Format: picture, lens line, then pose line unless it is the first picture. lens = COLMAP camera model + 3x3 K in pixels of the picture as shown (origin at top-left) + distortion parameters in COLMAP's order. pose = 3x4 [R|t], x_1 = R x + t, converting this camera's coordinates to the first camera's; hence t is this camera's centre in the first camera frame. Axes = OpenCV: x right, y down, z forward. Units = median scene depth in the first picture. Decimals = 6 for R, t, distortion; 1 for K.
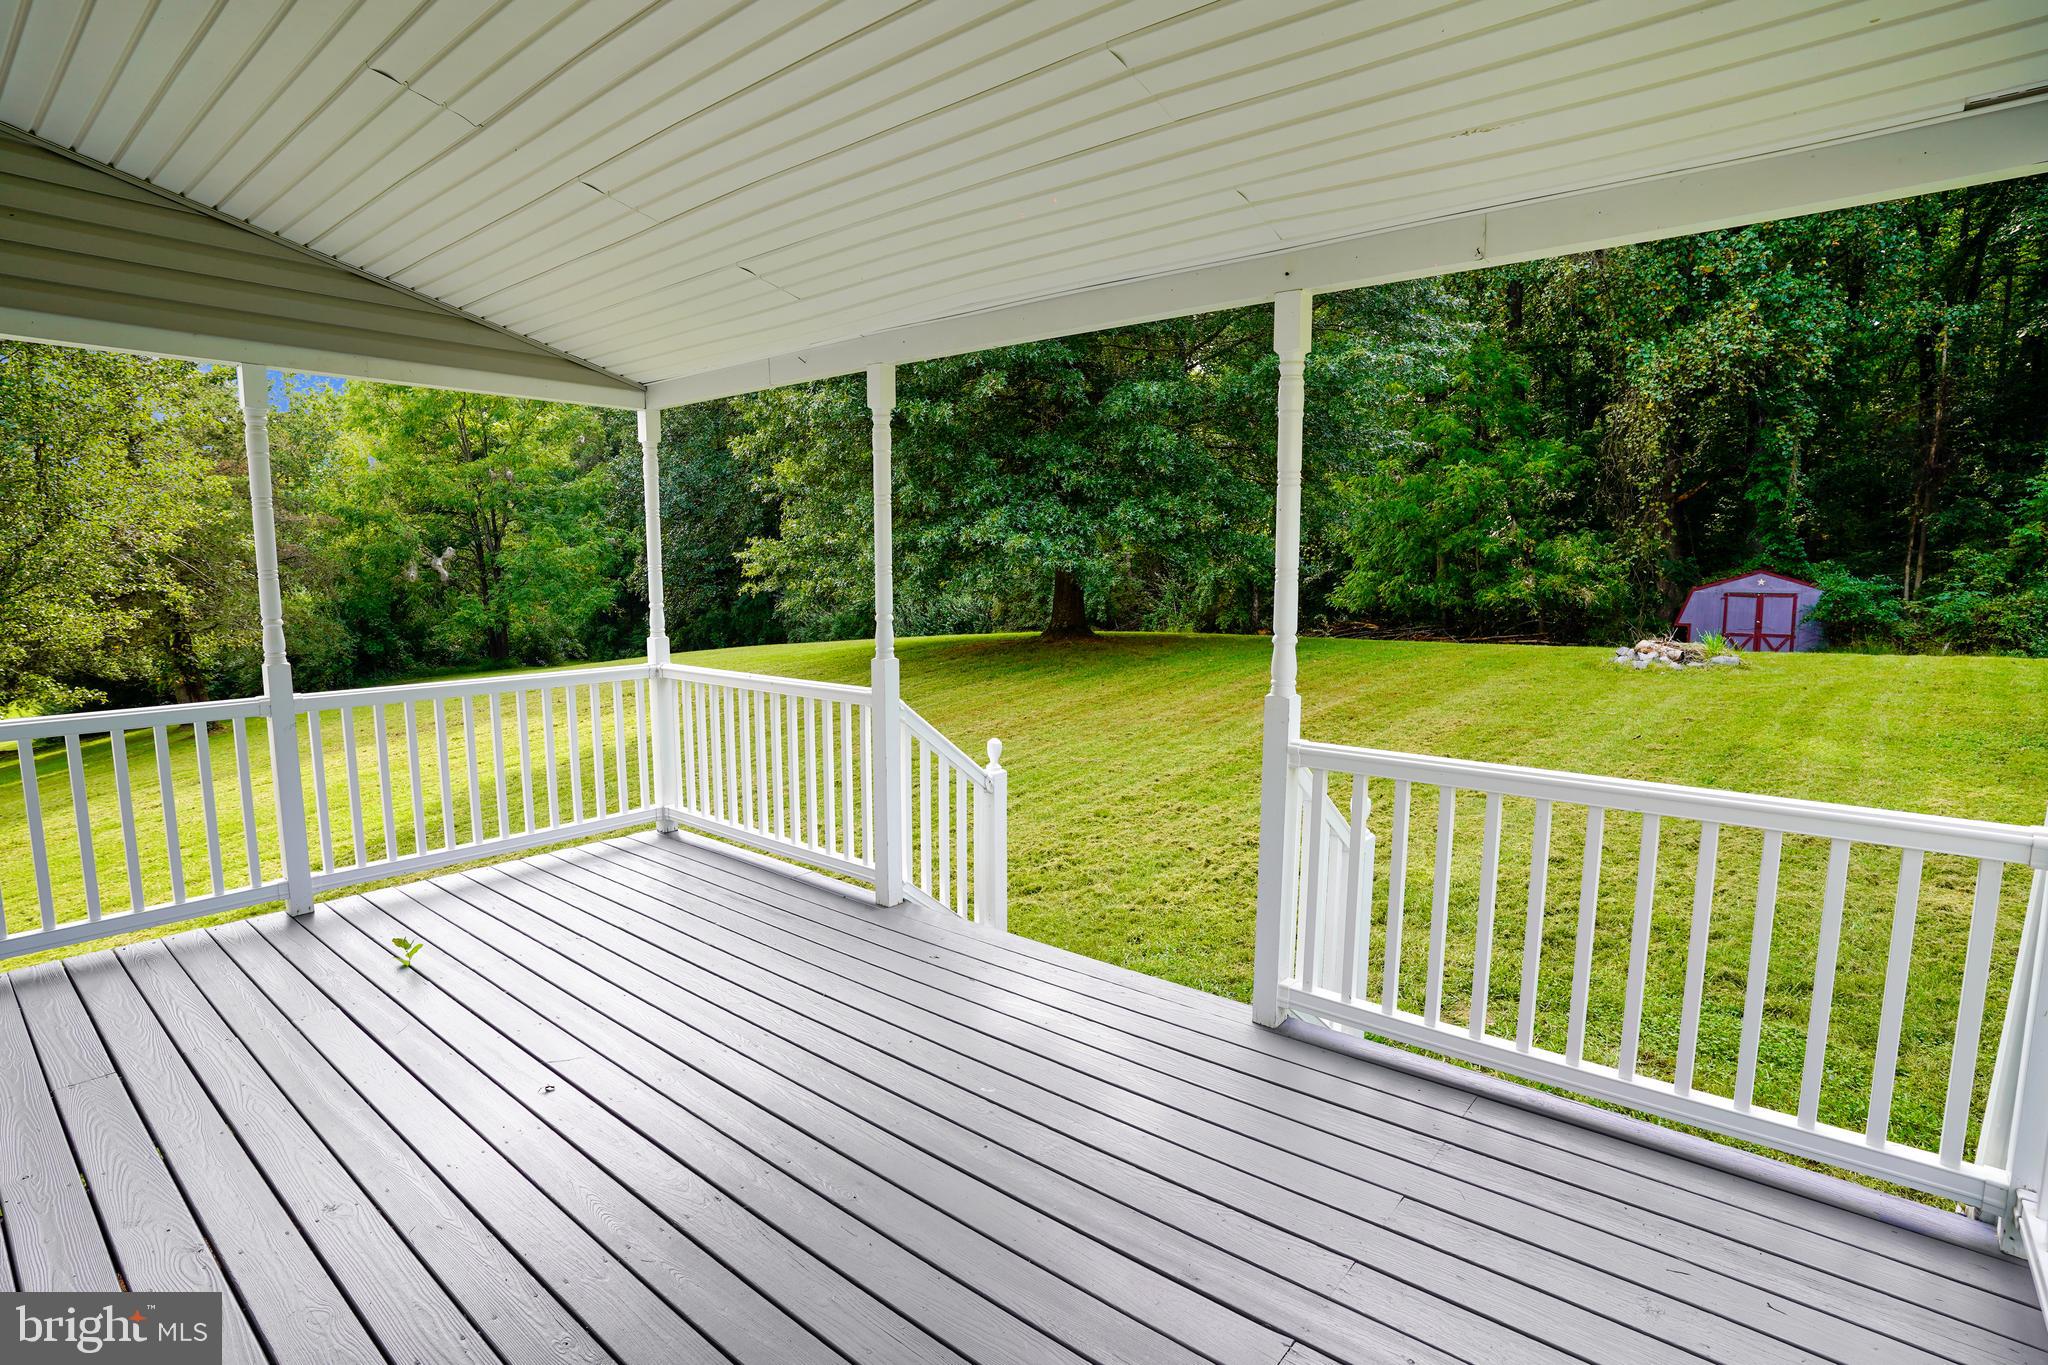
lens RADIAL K [[1010.5, 0, 1018.6], [0, 1010.5, 630.2], [0, 0, 1]] dist [-0.053966, 0.033679]
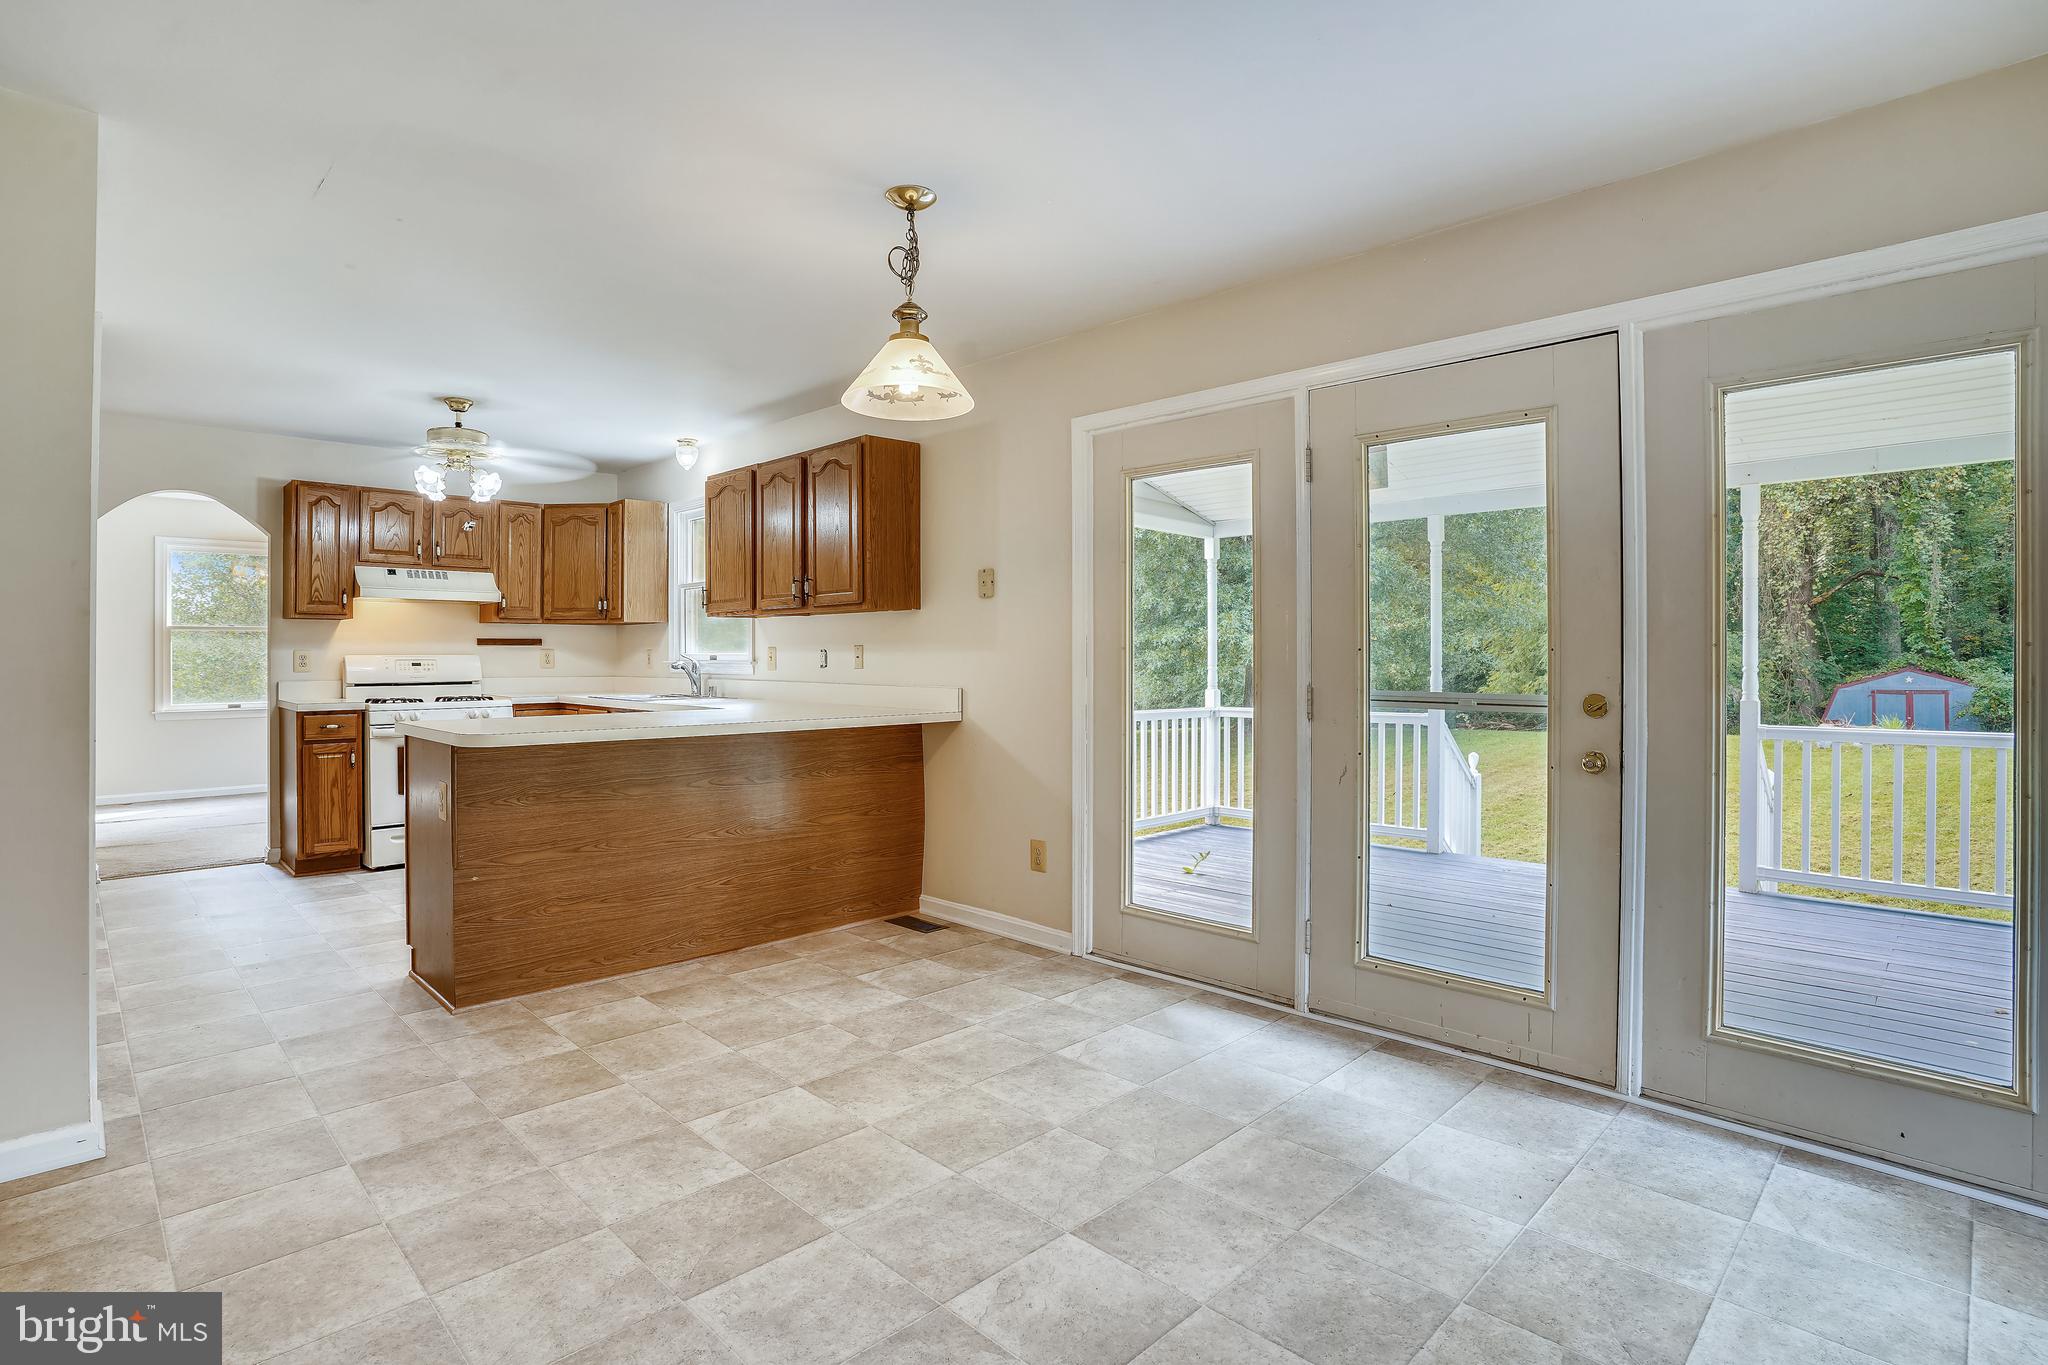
lens RADIAL K [[1010.5, 0, 1018.6], [0, 1010.5, 630.2], [0, 0, 1]] dist [-0.053966, 0.033679]
pose [[0.997397, -0.003342, -0.072032, -0.117237], [-0.004482, 0.994121, -0.108184, 0.017771], [0.071970, 0.108225, 0.991518, -0.111087]]
